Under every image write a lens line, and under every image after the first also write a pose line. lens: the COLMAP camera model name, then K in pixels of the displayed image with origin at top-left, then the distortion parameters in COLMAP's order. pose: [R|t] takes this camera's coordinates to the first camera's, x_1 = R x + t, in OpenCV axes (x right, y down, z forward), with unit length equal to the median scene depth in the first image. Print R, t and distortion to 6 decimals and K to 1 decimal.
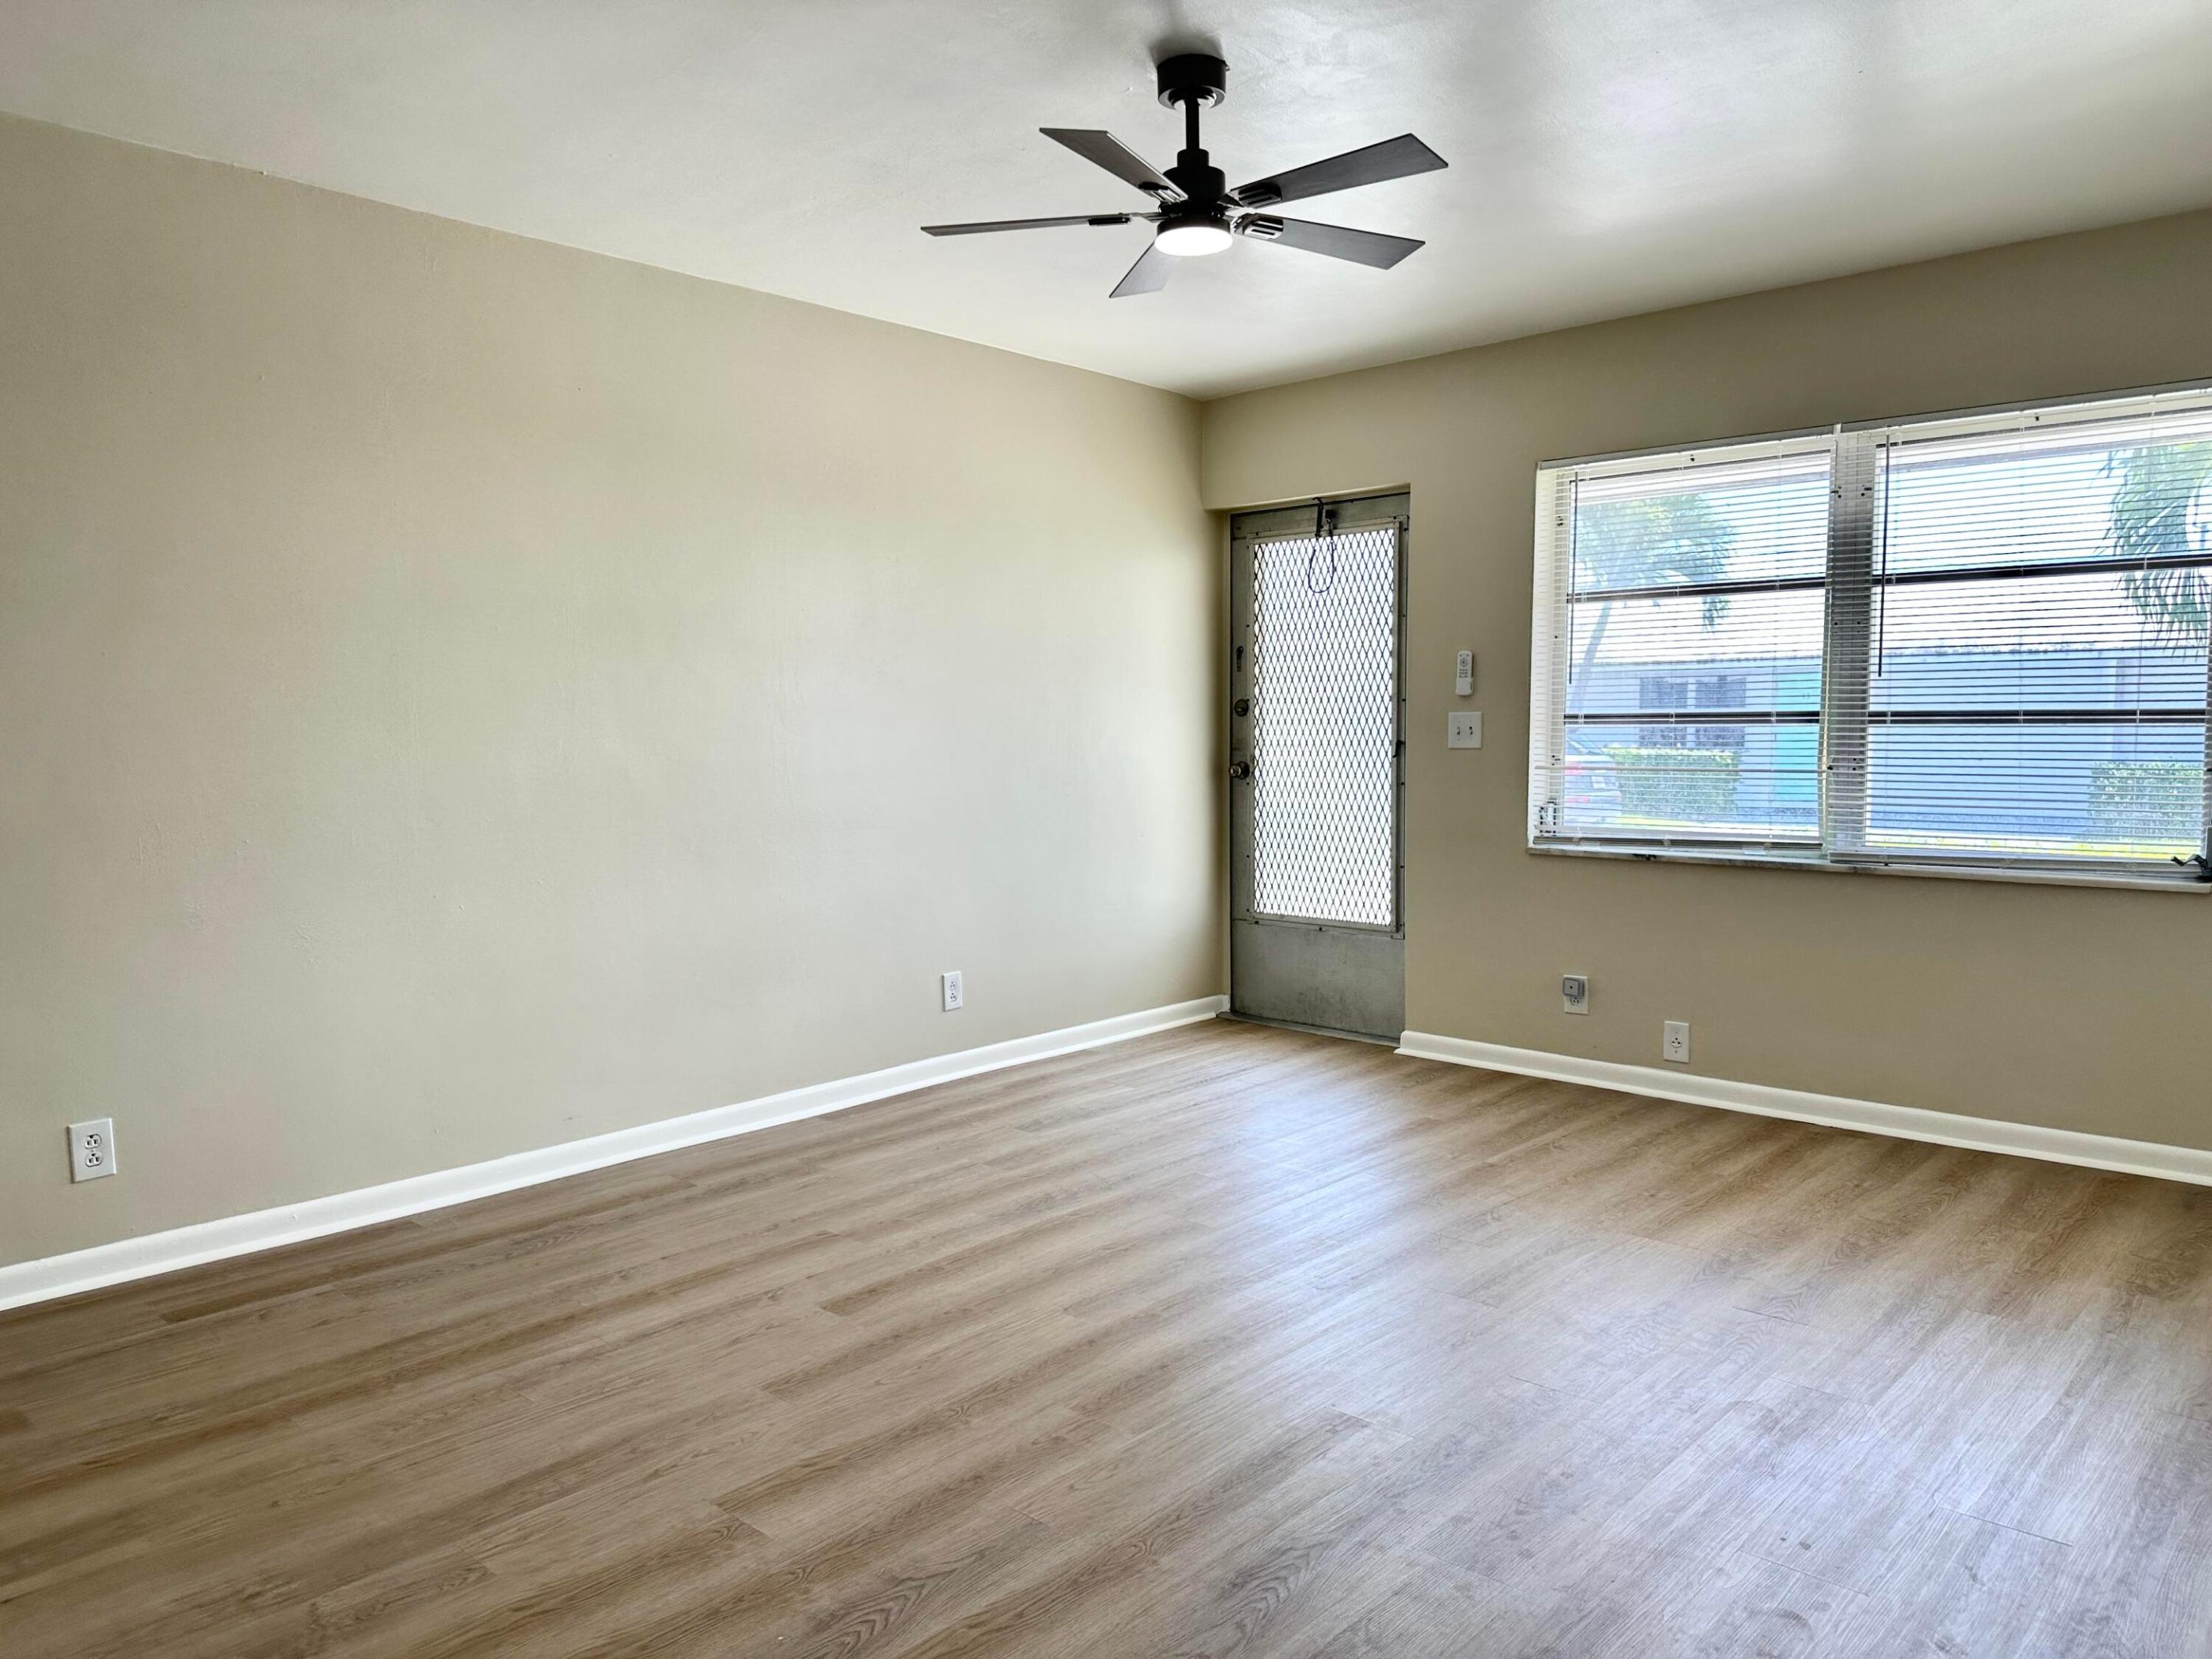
lens RADIAL K [[1540.3, 0, 1104.7], [0, 1540.3, 838.3], [0, 0, 1]] dist [0.055659, -0.054365]
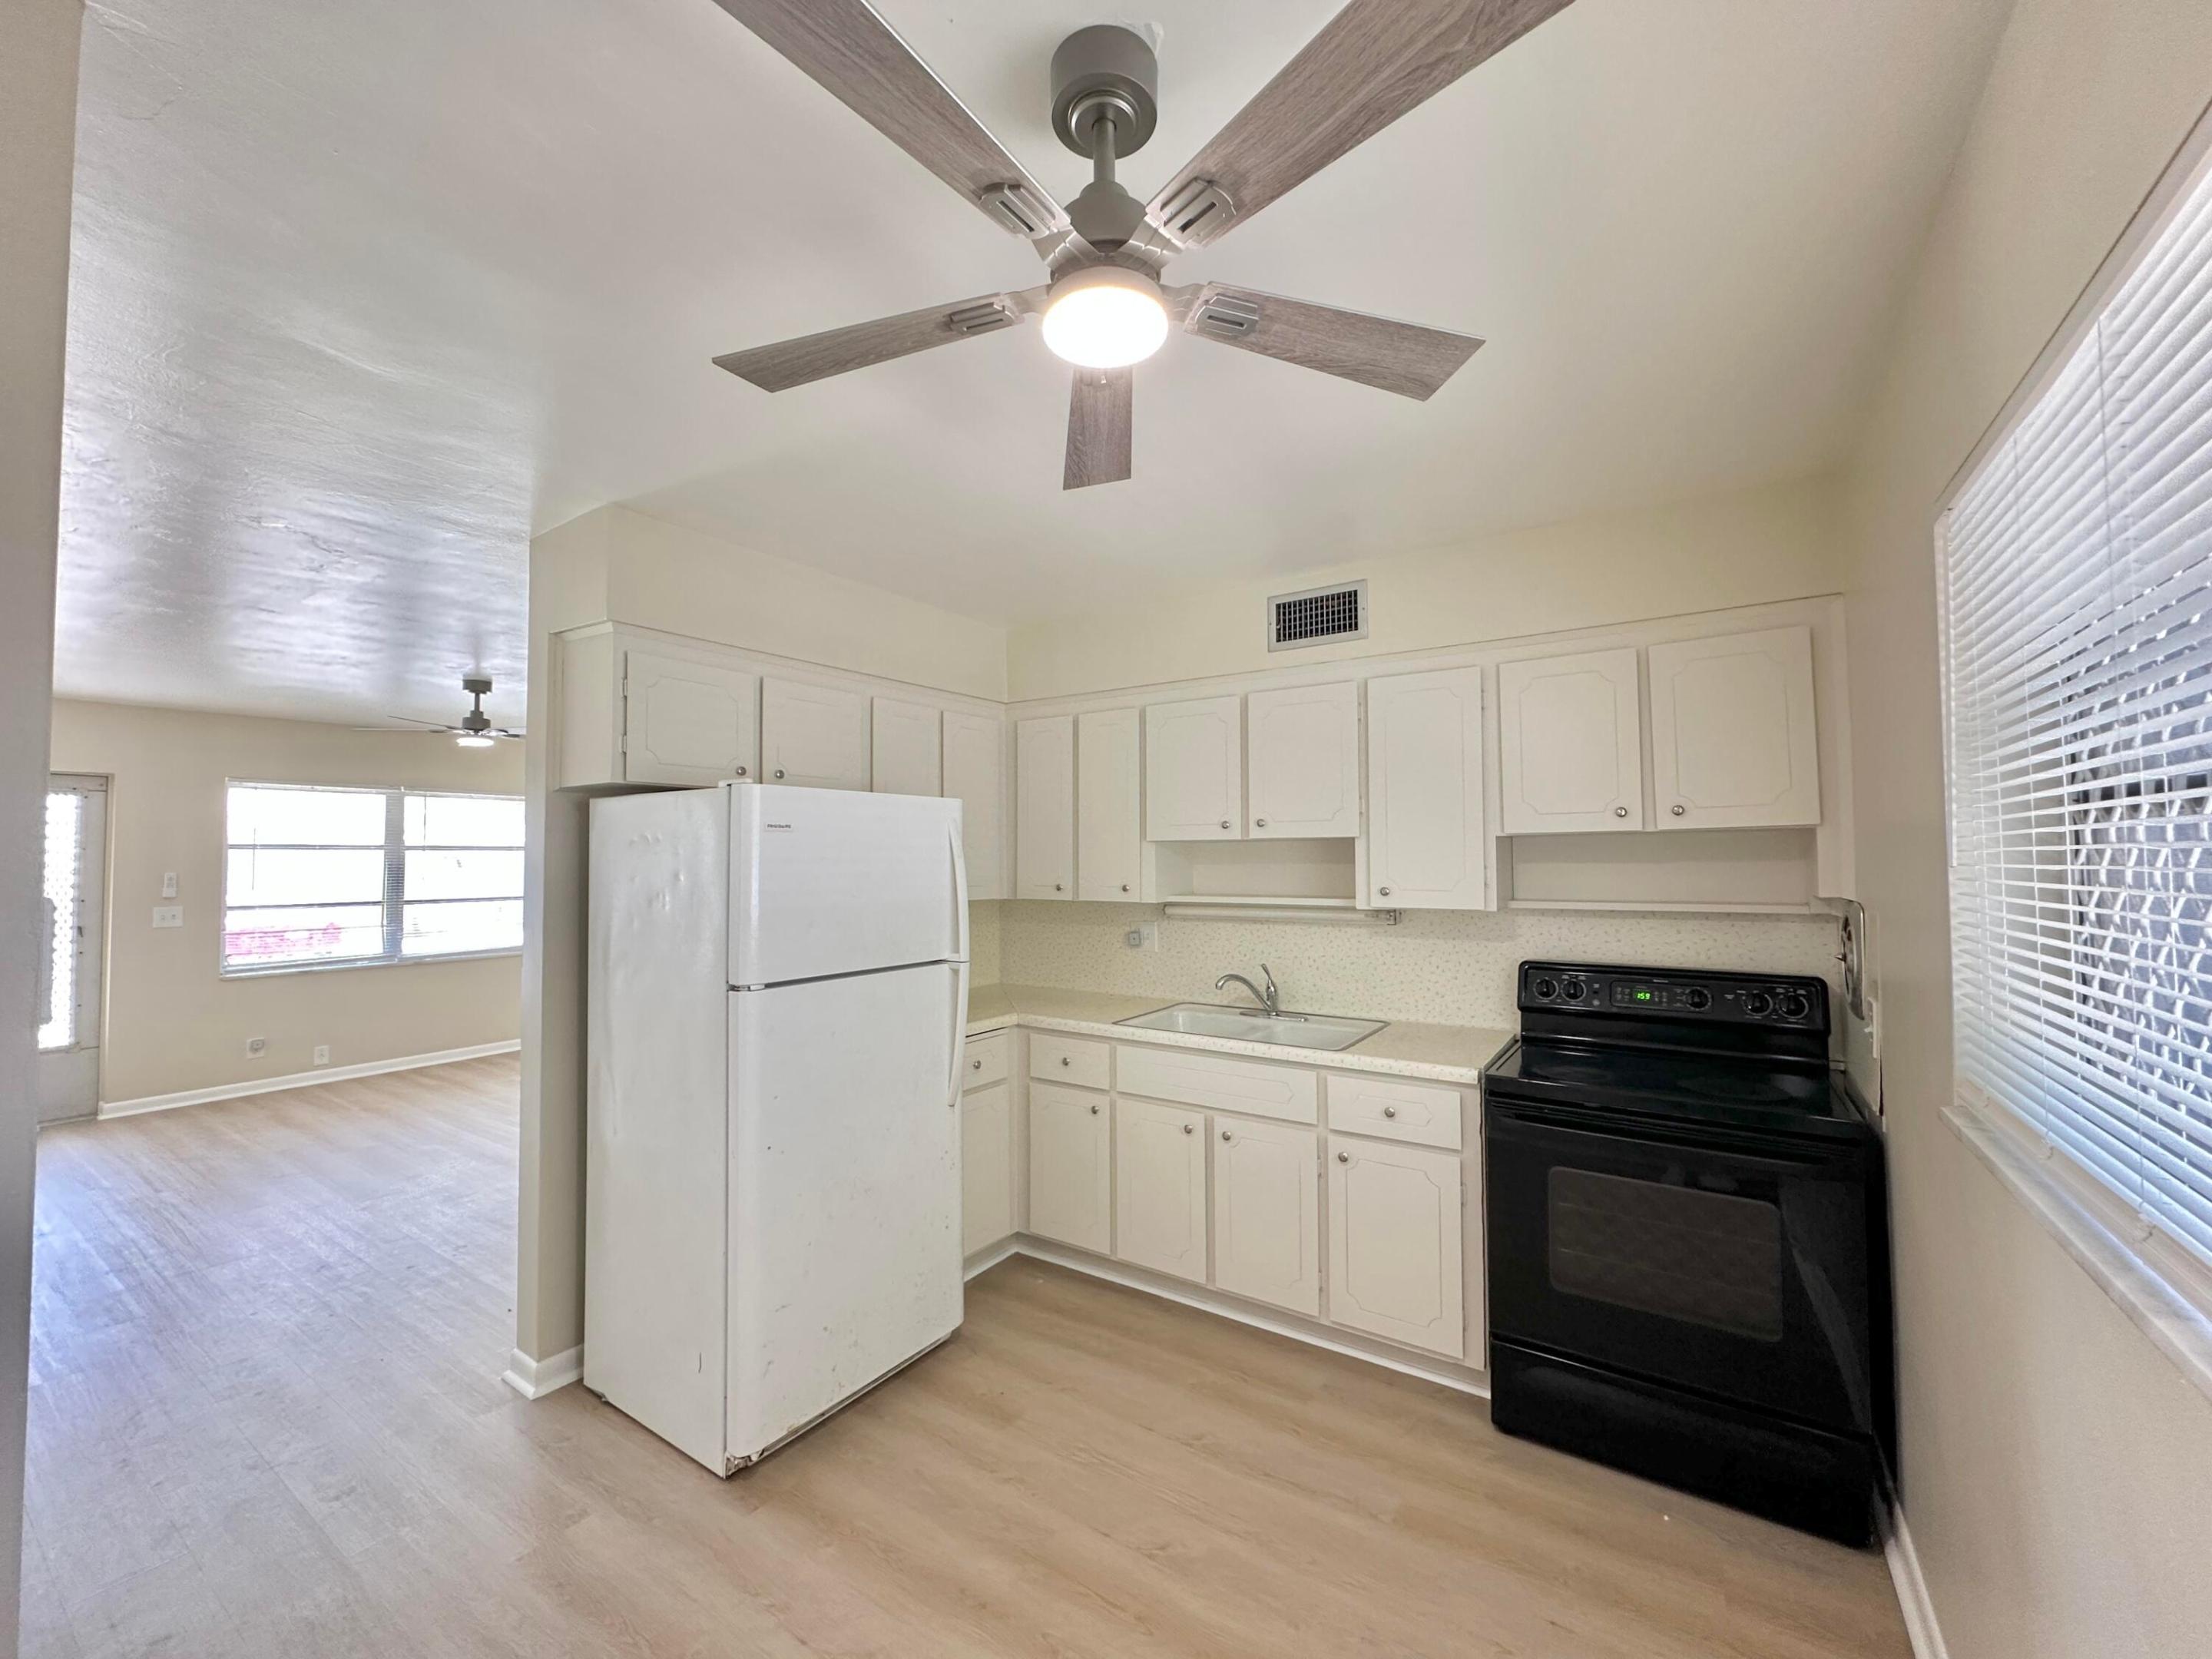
lens RADIAL K [[880.0, 0, 1088.0], [0, 880.0, 831.1], [0, 0, 1]] dist [0.000133, 0.001164]
pose [[-0.143668, 0.042187, 0.988726, -1.391085], [0.085221, 0.995907, -0.030110, -0.071695], [-0.985950, 0.079935, -0.146675, 0.142371]]
